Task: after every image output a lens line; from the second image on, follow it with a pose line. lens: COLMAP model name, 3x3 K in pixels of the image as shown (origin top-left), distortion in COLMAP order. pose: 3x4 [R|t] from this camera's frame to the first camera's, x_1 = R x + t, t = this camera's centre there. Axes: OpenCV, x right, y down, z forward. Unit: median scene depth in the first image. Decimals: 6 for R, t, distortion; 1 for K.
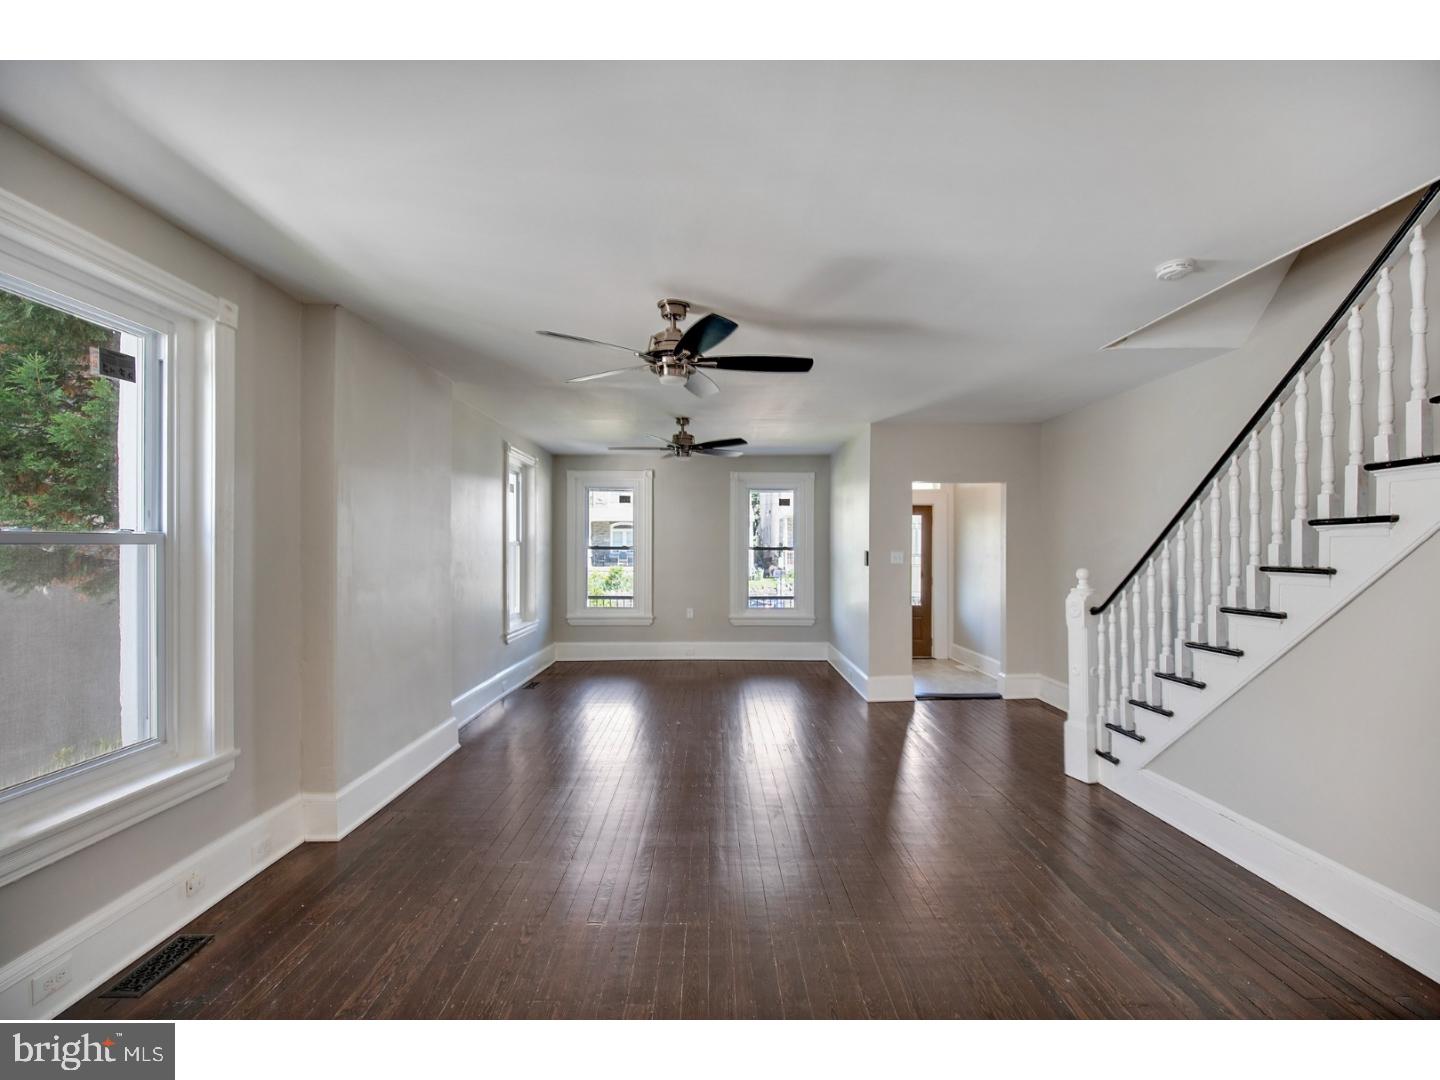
lens RADIAL K [[655.7, 0, 715.0], [0, 655.7, 541.7], [0, 0, 1]] dist [0.004851, -0.004756]
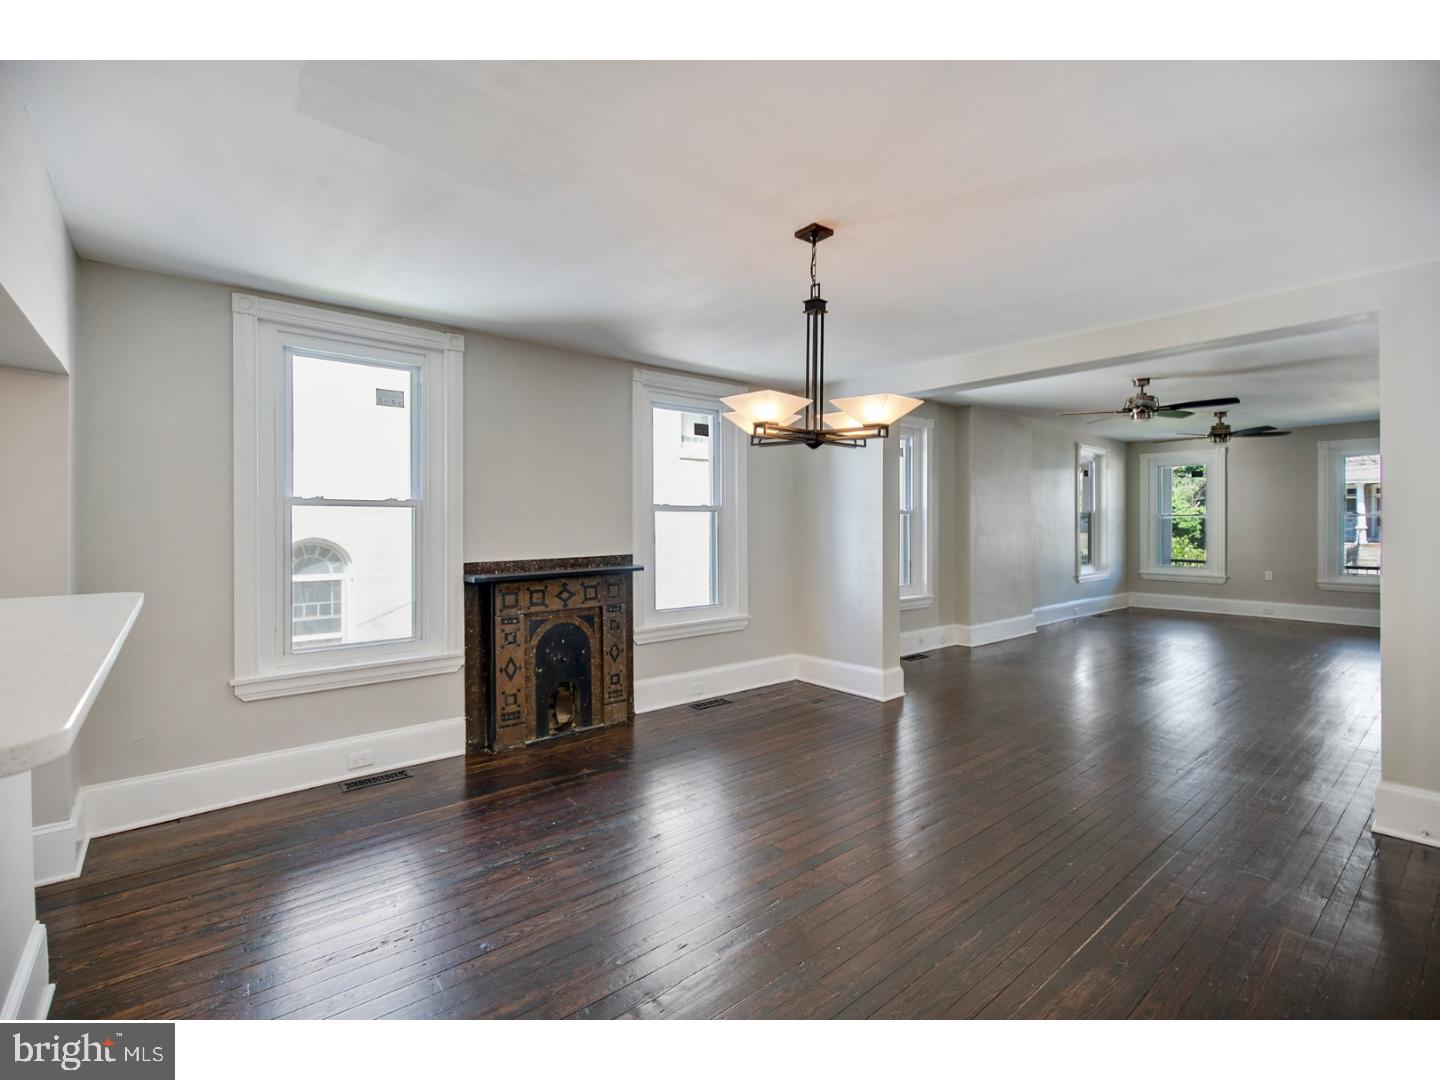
lens RADIAL K [[655.7, 0, 728.1], [0, 655.7, 535.5], [0, 0, 1]] dist [0.004851, -0.004756]
pose [[0.643099, 0.010829, -0.765707, 0.315108], [0.013278, 0.999592, 0.025289, 0.005207], [0.765668, -0.026430, 0.642693, -0.556866]]
